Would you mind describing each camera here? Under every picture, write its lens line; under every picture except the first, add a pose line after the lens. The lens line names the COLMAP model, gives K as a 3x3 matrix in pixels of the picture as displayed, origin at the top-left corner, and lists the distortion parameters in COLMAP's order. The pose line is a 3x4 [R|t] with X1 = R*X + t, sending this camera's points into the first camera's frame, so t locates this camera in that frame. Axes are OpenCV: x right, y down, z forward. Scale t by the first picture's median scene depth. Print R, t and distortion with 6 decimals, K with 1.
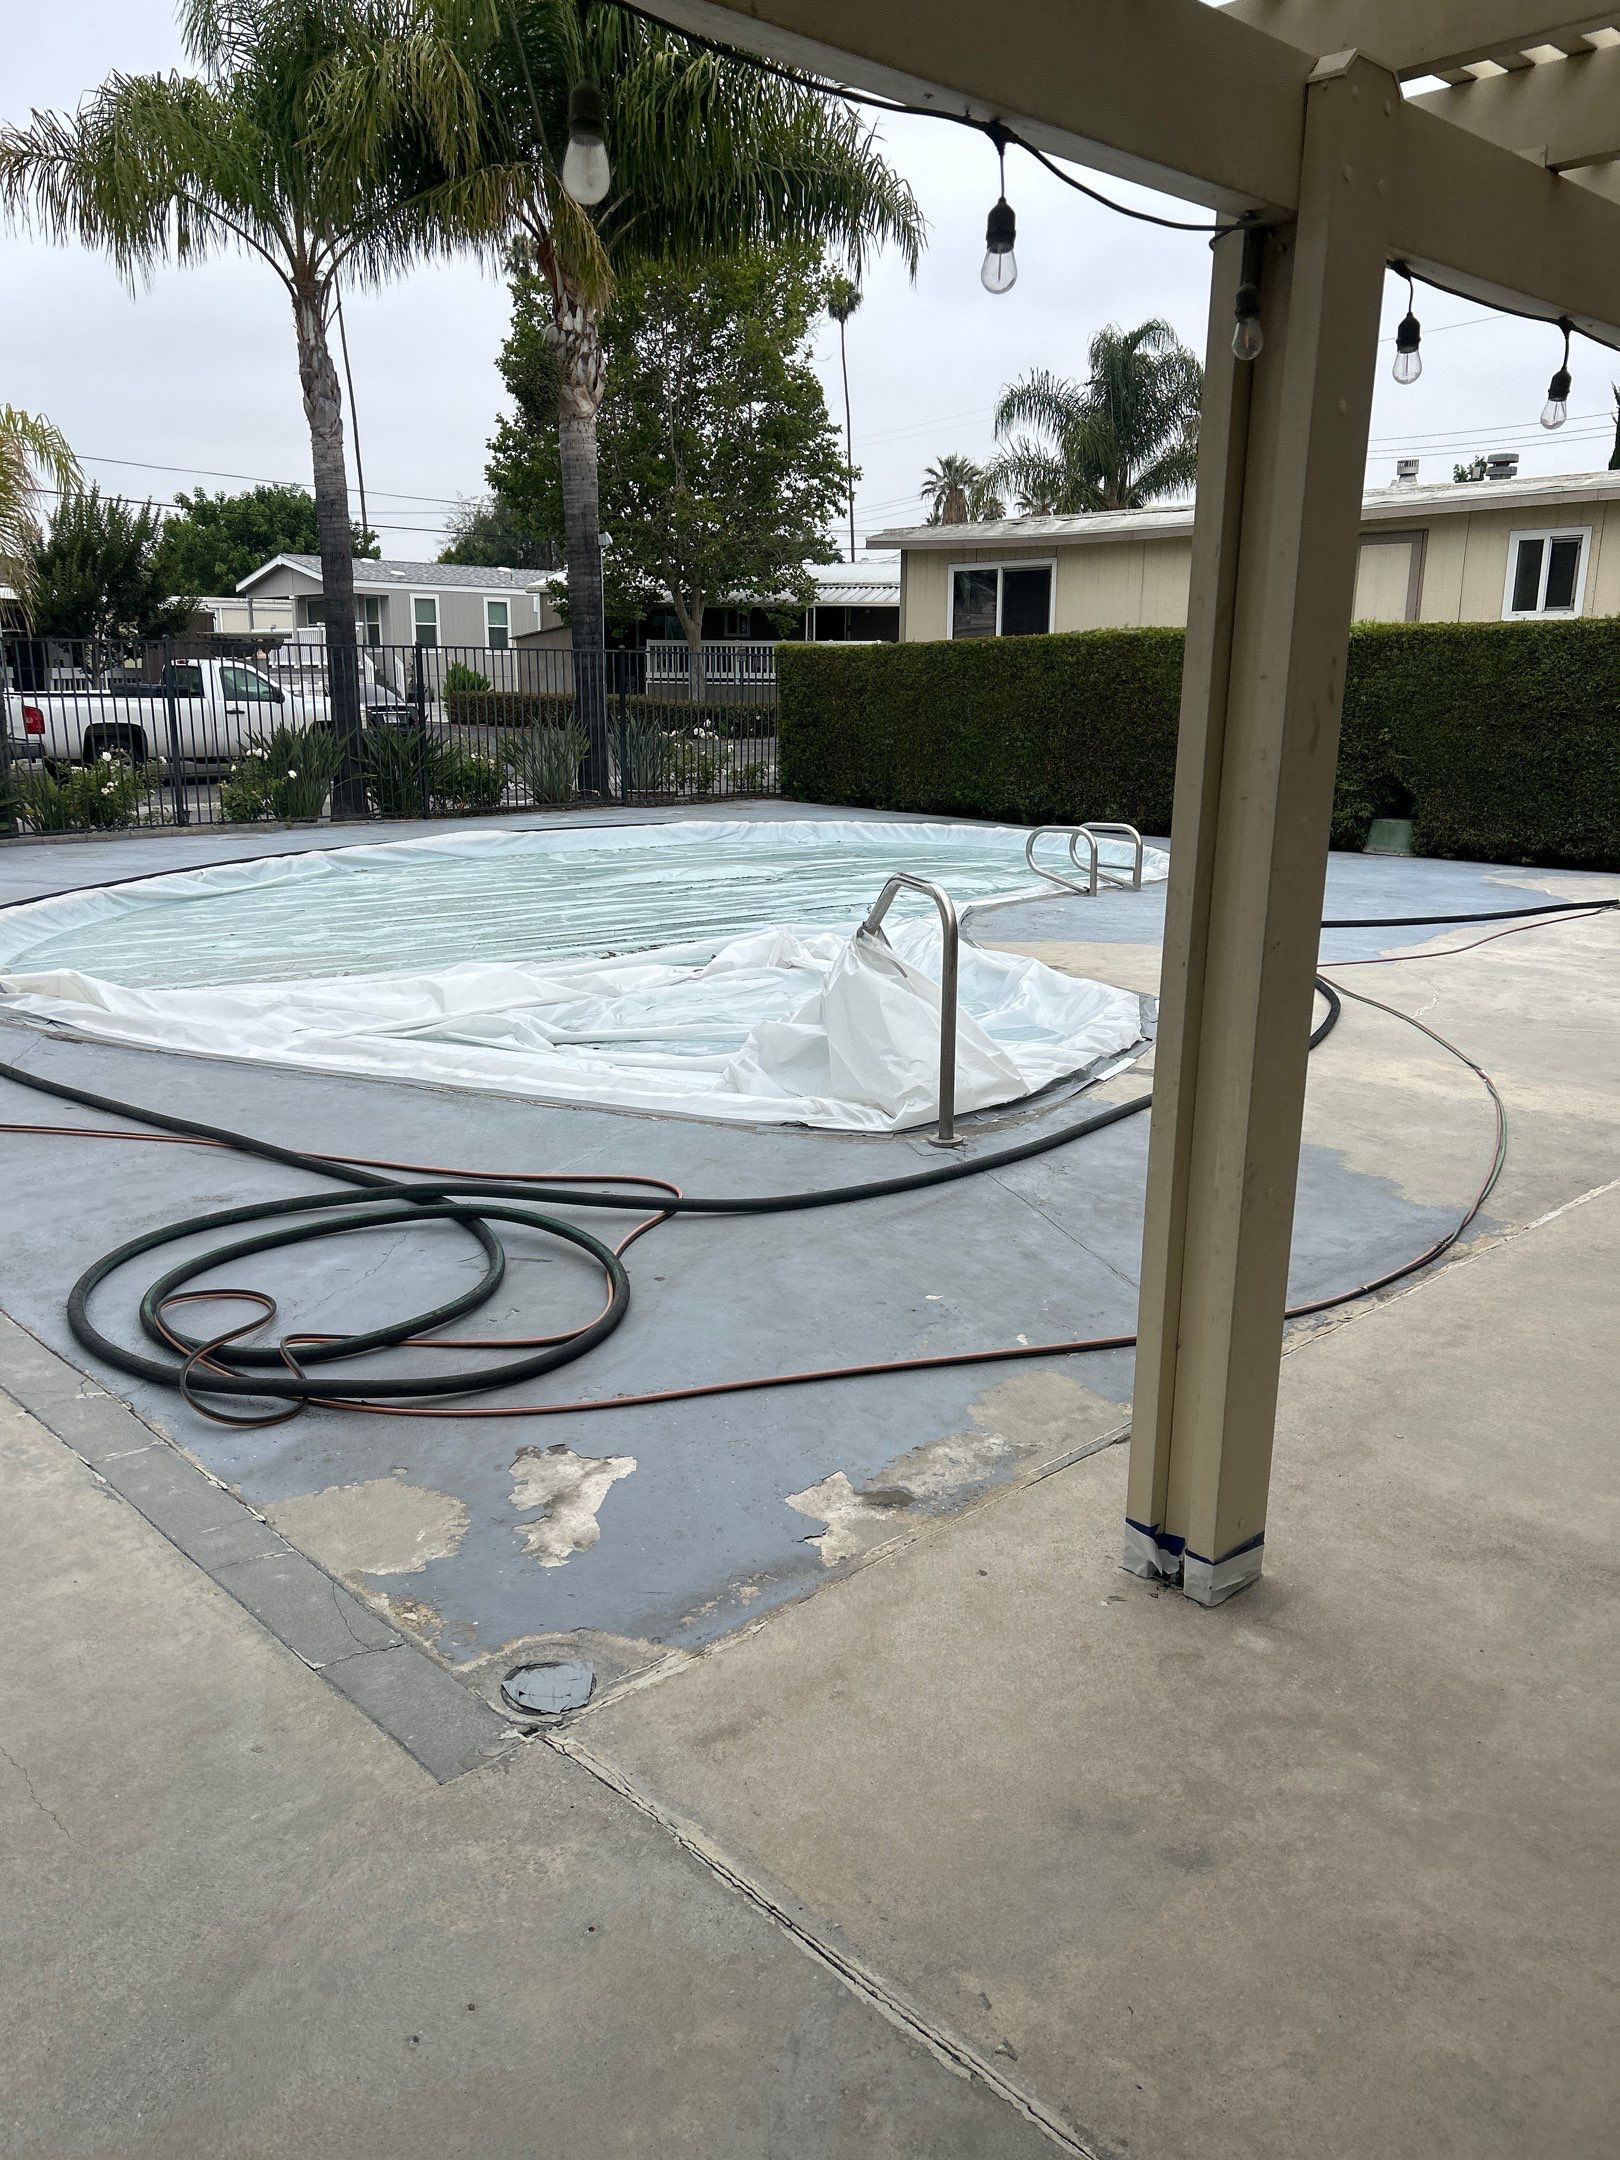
lens RADIAL K [[1611.3, 0, 797.5], [0, 1611.3, 1061.4], [0, 0, 1]] dist [0.049407, -0.049084]
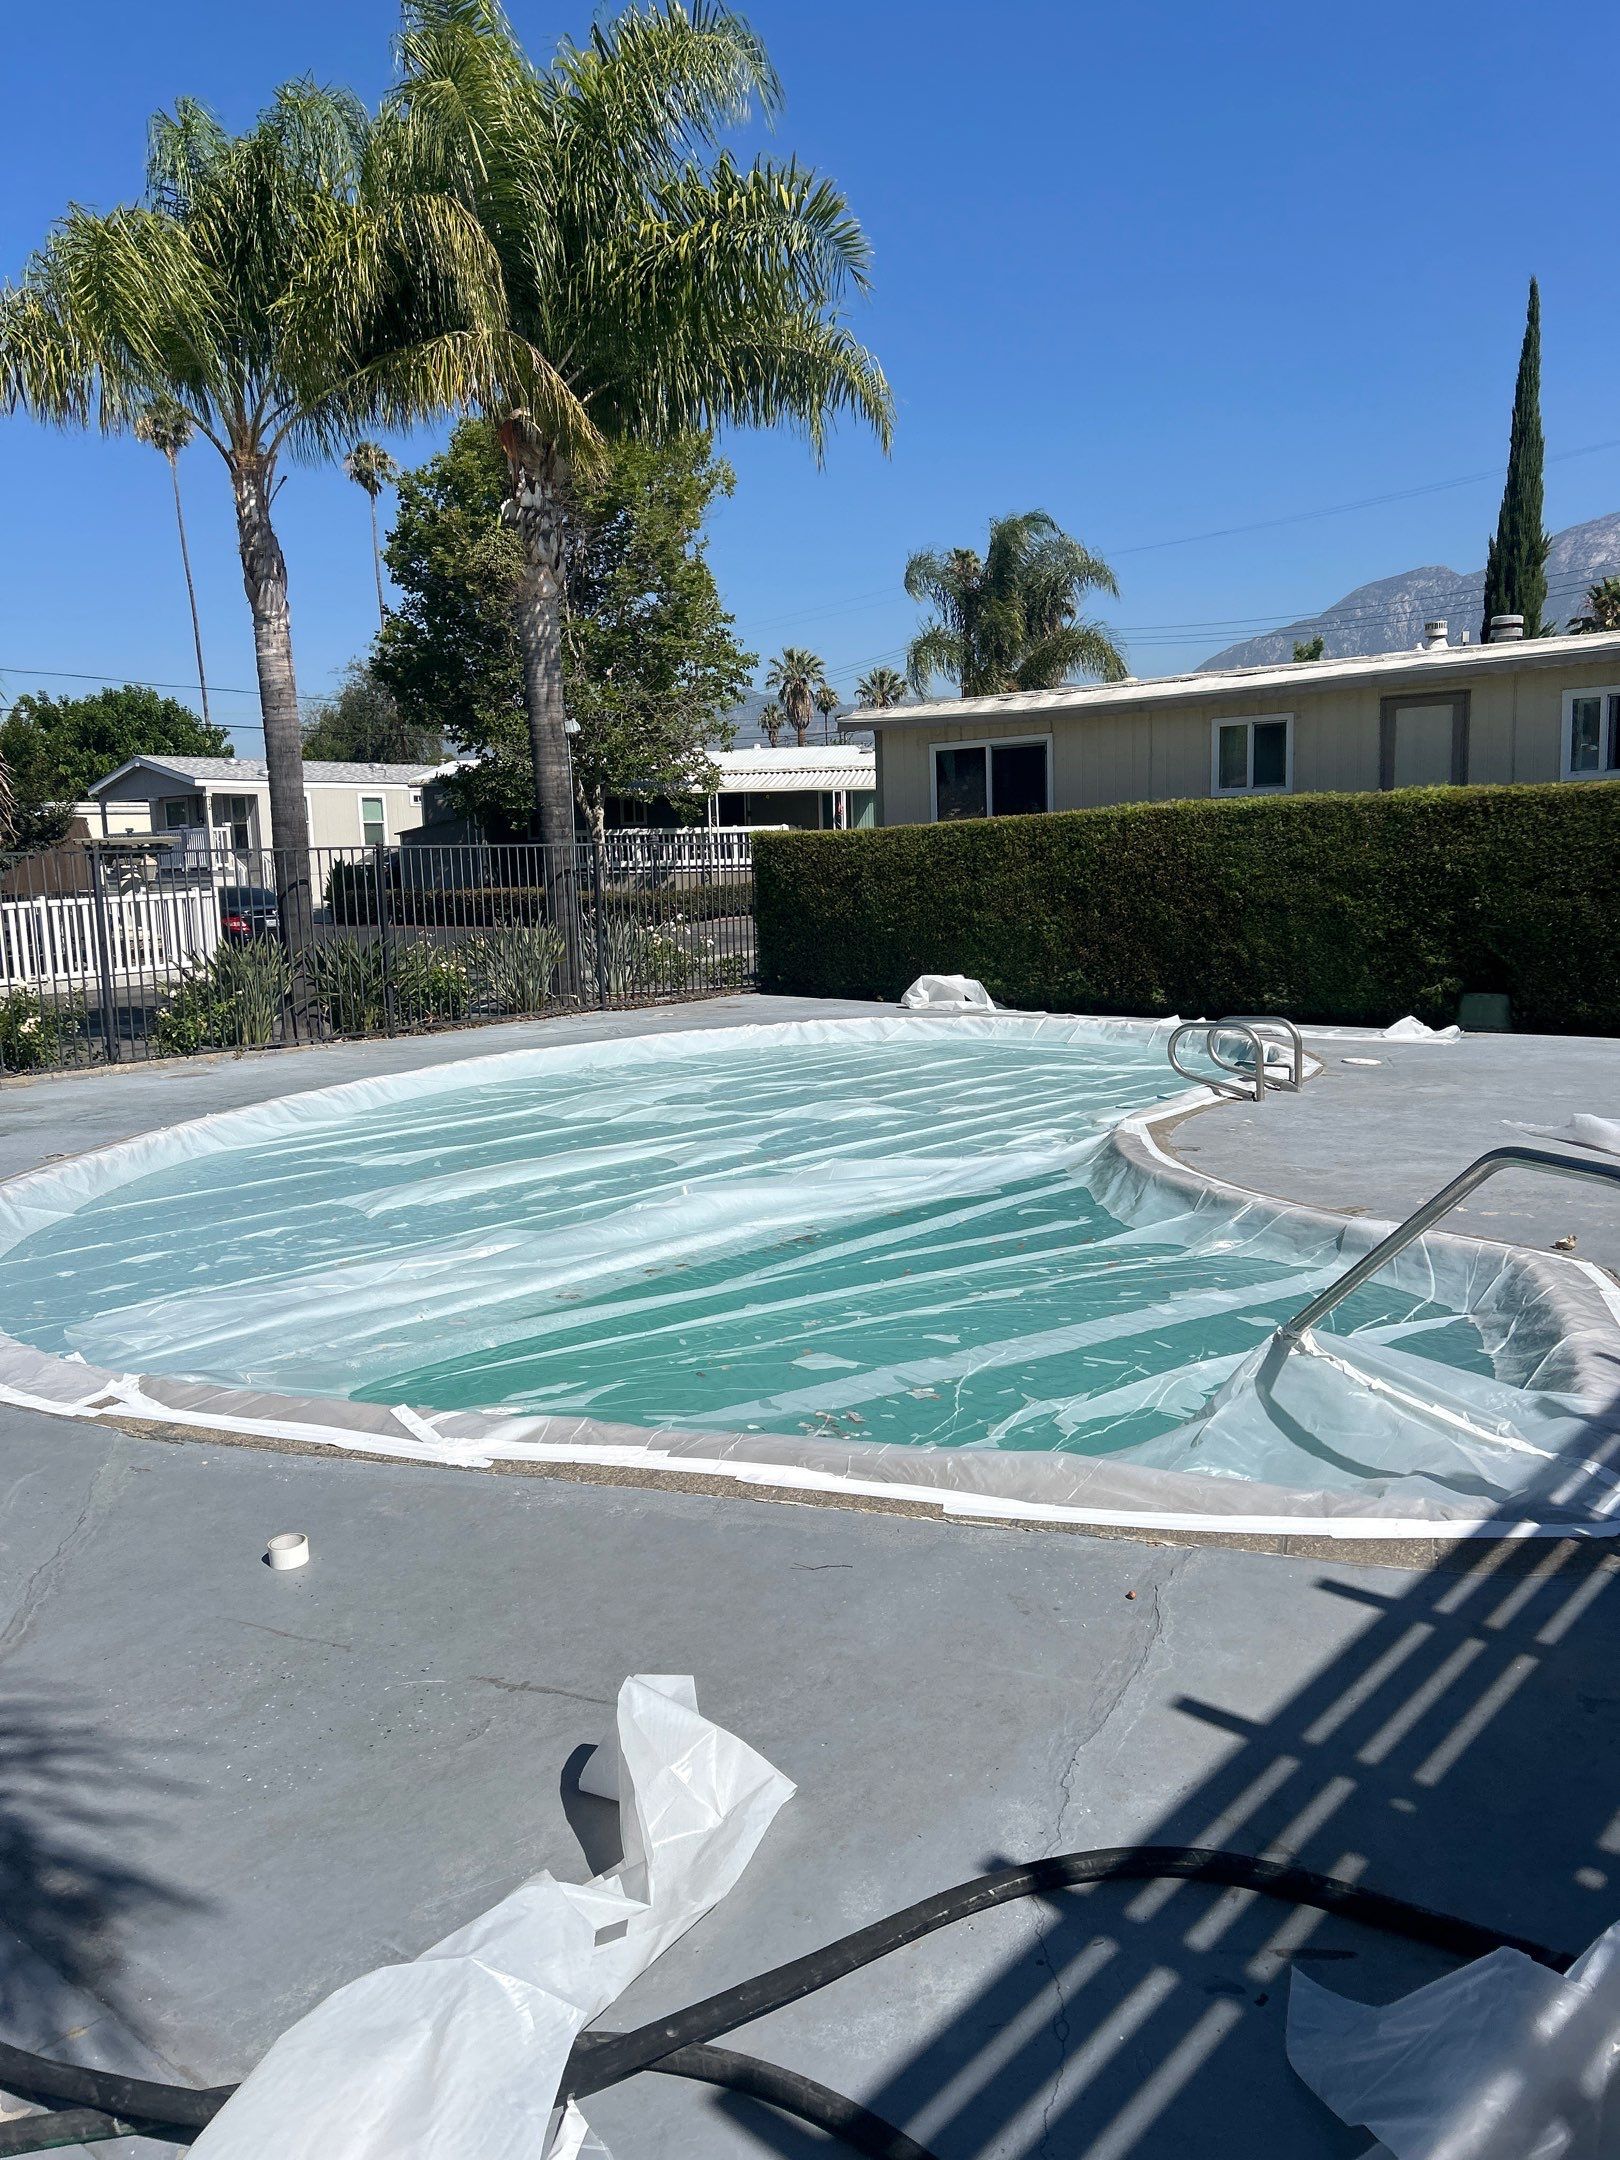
lens RADIAL K [[1611.3, 0, 807.3], [0, 1611.3, 1065.6], [0, 0, 1]] dist [0.049407, -0.049084]
pose [[0.992854, -0.047248, 0.109581, -0.149728], [0.058764, 0.992802, -0.104364, -0.042829], [-0.103861, 0.110058, 0.988484, 0.159657]]
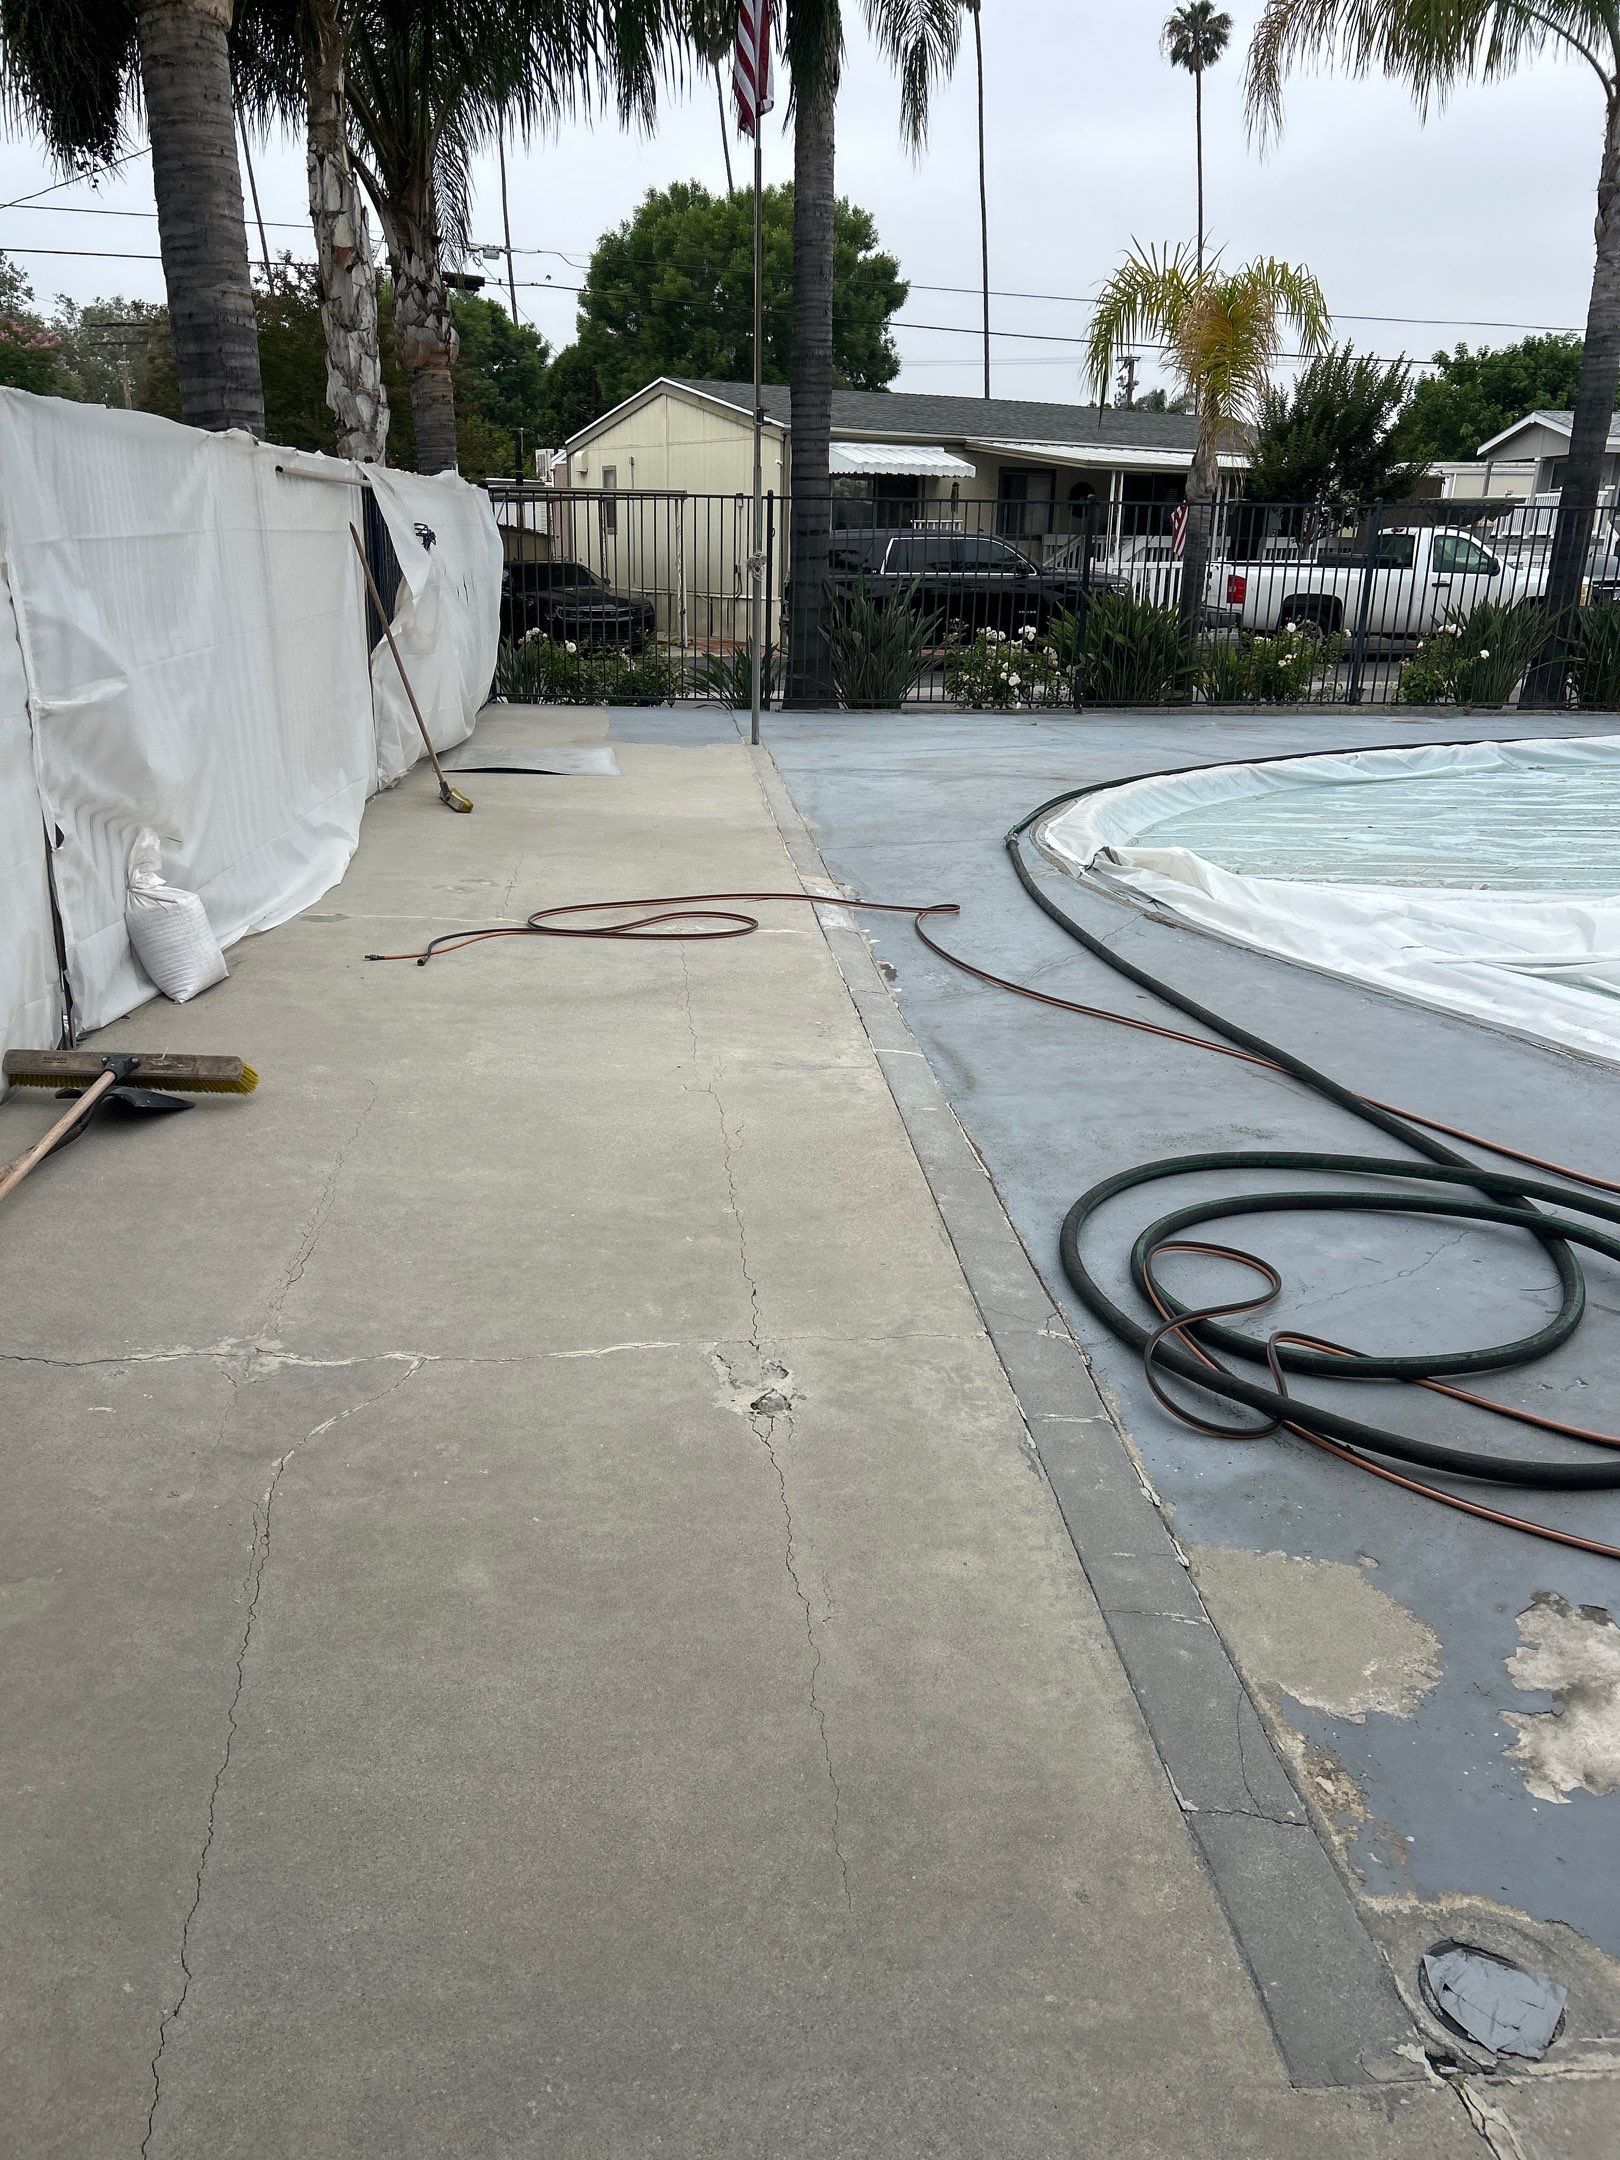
lens RADIAL K [[1611.3, 0, 791.5], [0, 1611.3, 1089.3], [0, 0, 1]] dist [0.049407, -0.049084]
pose [[0.767220, 0.209645, -0.606154, -0.005165], [-0.155803, 0.977682, 0.140939, -0.005325], [0.622173, -0.013691, 0.782760, 0.034472]]
